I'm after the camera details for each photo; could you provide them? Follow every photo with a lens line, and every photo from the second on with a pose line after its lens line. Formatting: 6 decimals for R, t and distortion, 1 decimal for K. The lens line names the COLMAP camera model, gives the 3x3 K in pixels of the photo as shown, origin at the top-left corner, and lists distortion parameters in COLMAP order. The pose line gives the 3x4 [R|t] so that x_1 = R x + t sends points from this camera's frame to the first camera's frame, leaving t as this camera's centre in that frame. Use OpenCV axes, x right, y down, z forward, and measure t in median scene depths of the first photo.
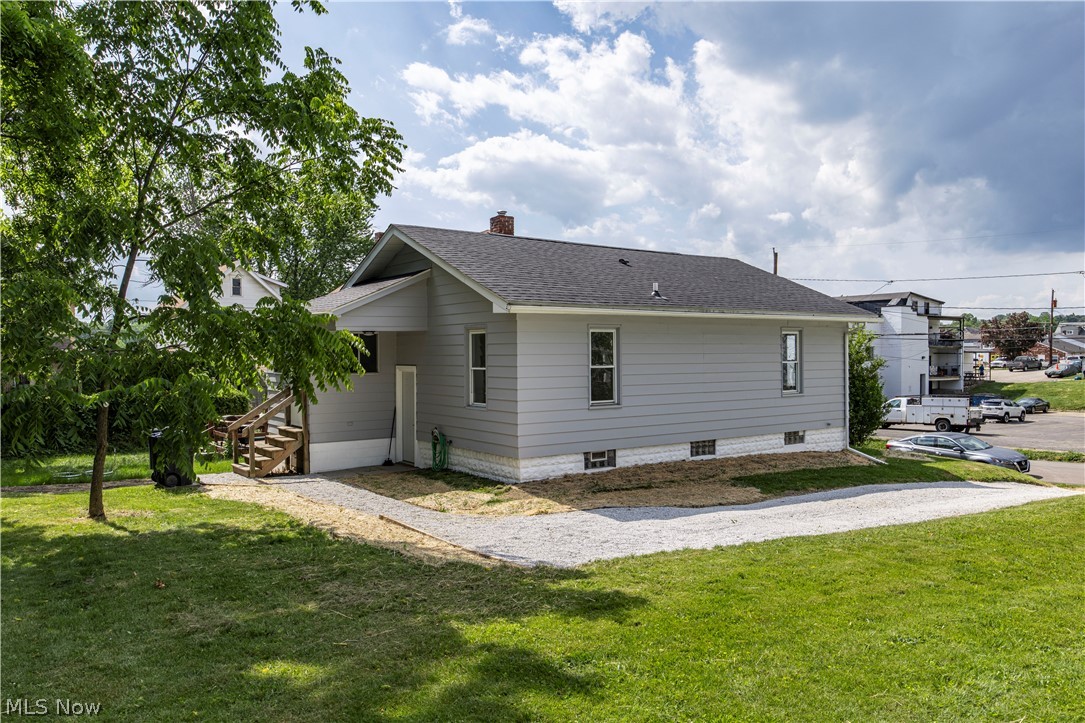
lens RADIAL K [[793.4, 0, 531.0], [0, 793.4, 392.6], [0, 0, 1]] dist [0.007808, 0.008080]
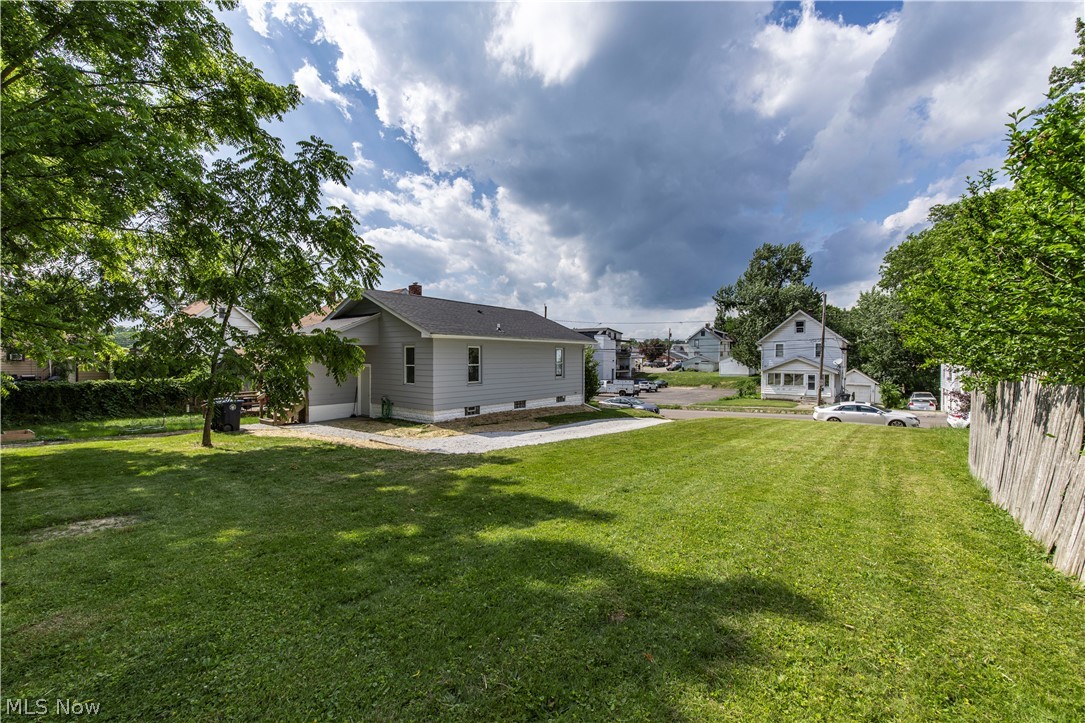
lens RADIAL K [[448.2, 0, 535.3], [0, 448.2, 363.2], [0, 0, 1]] dist [-0.000743, 0.001311]
pose [[0.958292, 0.007127, 0.285703, -0.076186], [0.002847, 0.999401, -0.034481, 0.003292], [-0.285778, 0.033856, 0.957698, -0.123861]]
